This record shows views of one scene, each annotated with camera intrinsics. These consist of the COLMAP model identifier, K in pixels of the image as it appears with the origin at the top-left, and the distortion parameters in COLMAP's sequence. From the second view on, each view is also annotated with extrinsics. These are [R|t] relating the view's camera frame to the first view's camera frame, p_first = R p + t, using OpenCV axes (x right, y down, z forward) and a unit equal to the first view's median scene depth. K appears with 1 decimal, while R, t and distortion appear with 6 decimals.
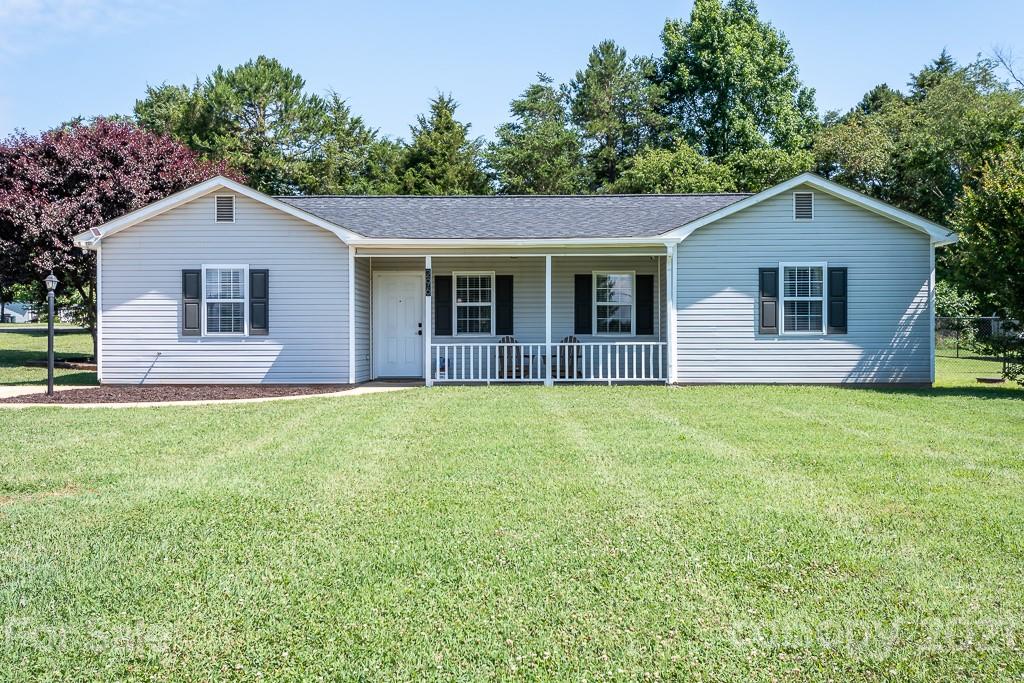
lens RADIAL K [[949.7, 0, 507.1], [0, 949.7, 340.7], [0, 0, 1]] dist [0.017269, 0.000000]
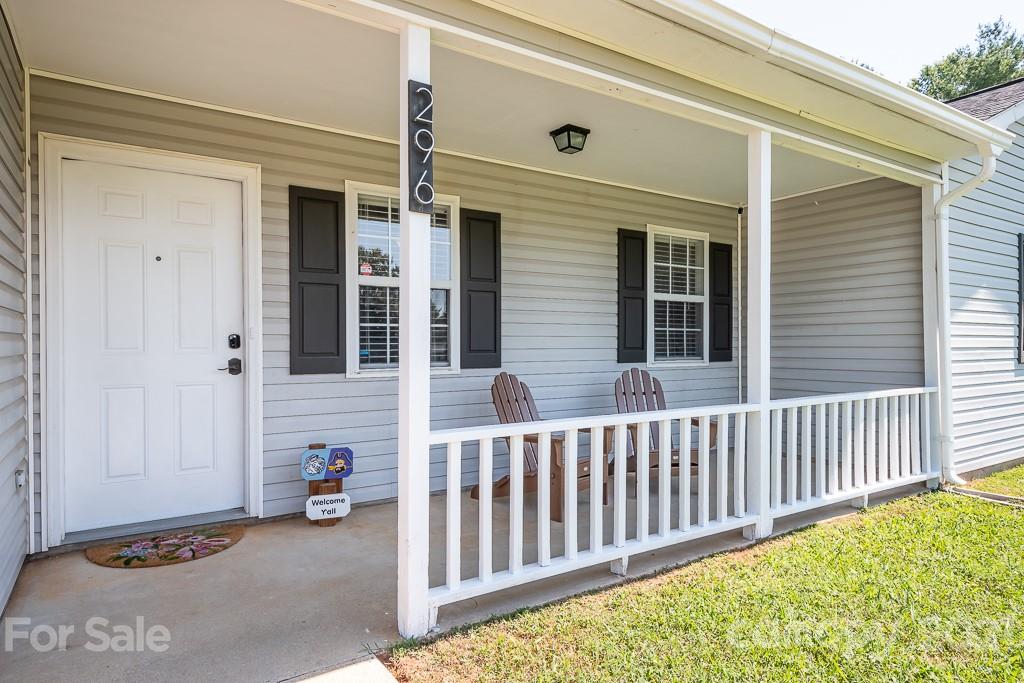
lens RADIAL K [[611.7, 0, 516.8], [0, 611.7, 346.0], [0, 0, 1]] dist [0.005446, 0.000265]
pose [[0.819646, -0.002740, 0.572864, -0.131190], [0.001058, 0.999994, 0.003269, -0.015875], [-0.572869, -0.002073, 0.819644, 0.793207]]
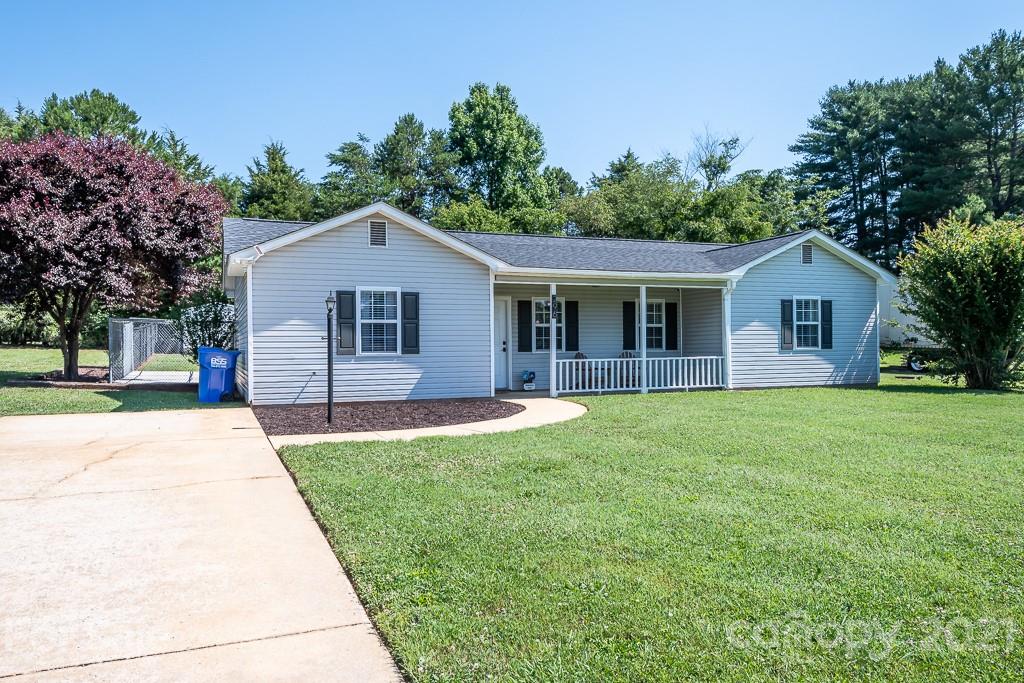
lens RADIAL K [[722.3, 0, 506.4], [0, 722.3, 340.4], [0, 0, 1]] dist [0.004292, 0.001733]
pose [[0.921369, -0.002920, 0.388678, -0.432639], [0.007043, 0.999933, -0.009184, -0.011796], [-0.388625, 0.011199, 0.921328, 0.195926]]
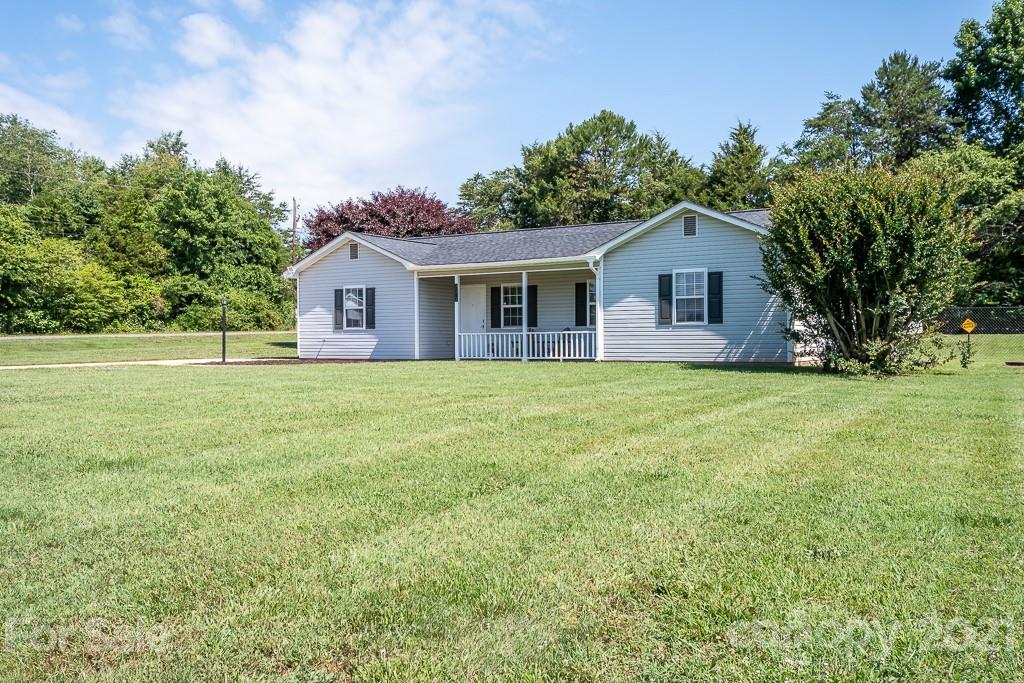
lens RADIAL K [[850.6, 0, 521.6], [0, 850.6, 344.1], [0, 0, 1]] dist [0.001997, -0.003024]
pose [[0.866423, 0.000317, -0.499311, 0.622041], [0.004282, 0.999958, 0.008065, 0.008937], [0.499293, -0.009126, 0.866385, -0.113154]]
